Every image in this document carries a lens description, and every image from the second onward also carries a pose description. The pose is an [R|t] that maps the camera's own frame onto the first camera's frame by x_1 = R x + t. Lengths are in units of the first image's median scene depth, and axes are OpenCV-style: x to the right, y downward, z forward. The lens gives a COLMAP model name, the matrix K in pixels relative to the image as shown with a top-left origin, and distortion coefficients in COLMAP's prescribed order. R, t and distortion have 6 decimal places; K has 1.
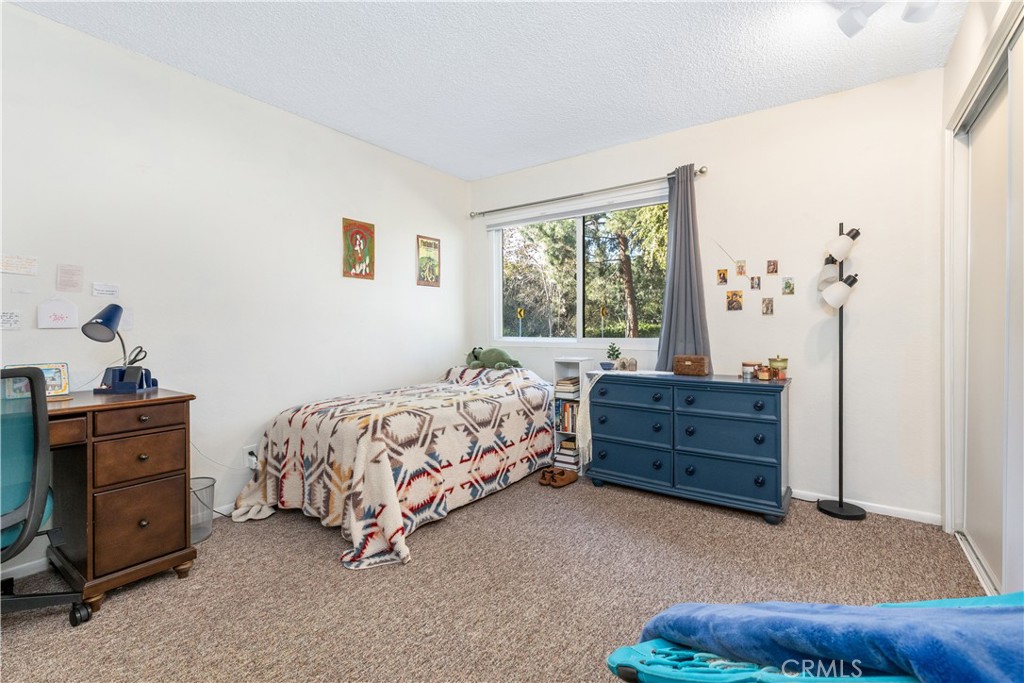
lens RADIAL K [[467.5, 0, 513.8], [0, 467.5, 325.6], [0, 0, 1]] dist [0.006597, -0.003154]
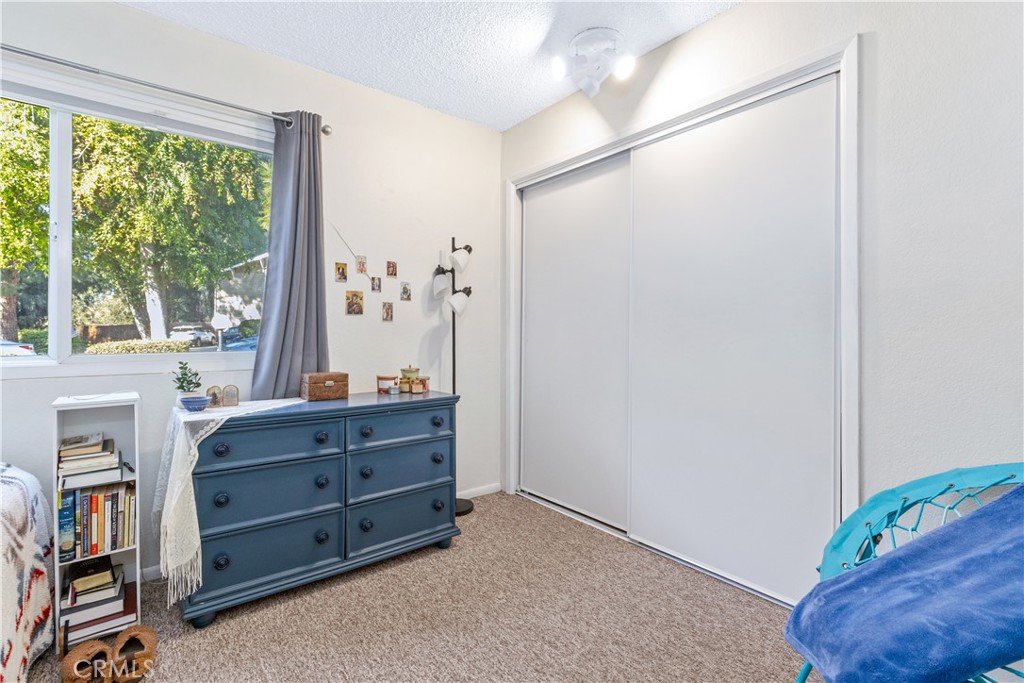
lens RADIAL K [[467.5, 0, 496.2], [0, 467.5, 329.2], [0, 0, 1]] dist [0.006597, -0.003154]
pose [[0.281381, 0.012868, 0.959510, -0.271738], [-0.006995, 0.999911, -0.011359, 0.001654], [-0.959571, -0.003516, 0.281446, 0.558739]]
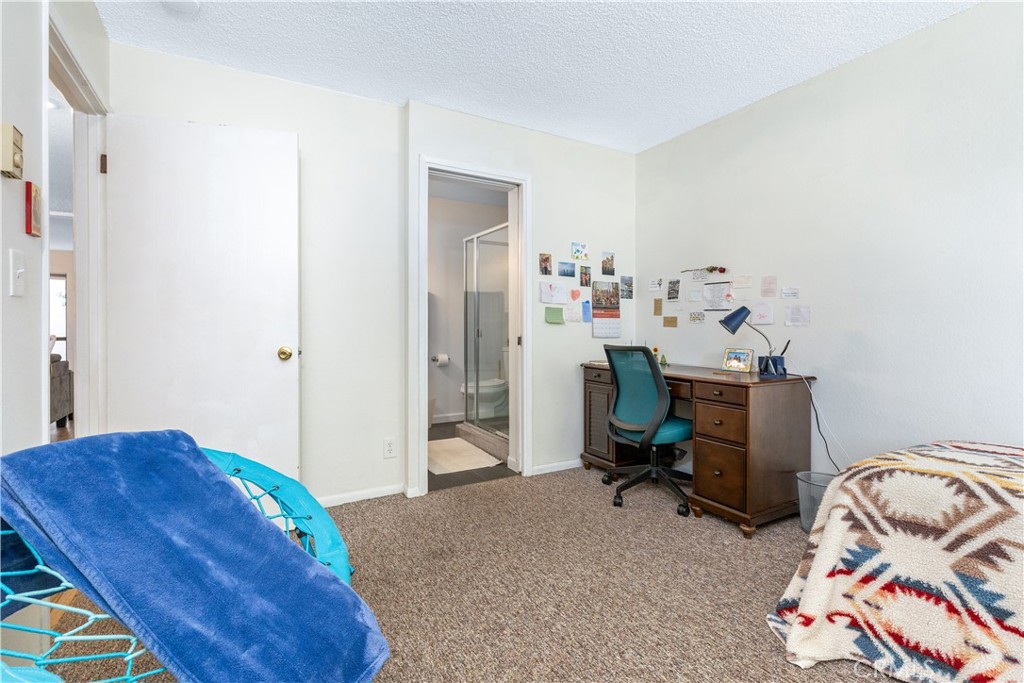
lens RADIAL K [[467.5, 0, 506.9], [0, 467.5, 333.1], [0, 0, 1]] dist [0.006597, -0.003154]
pose [[-0.422616, 0.014390, -0.906194, 0.411643], [-0.003395, 0.999842, 0.017461, 0.006680], [0.906302, 0.010456, -0.422501, 0.656019]]
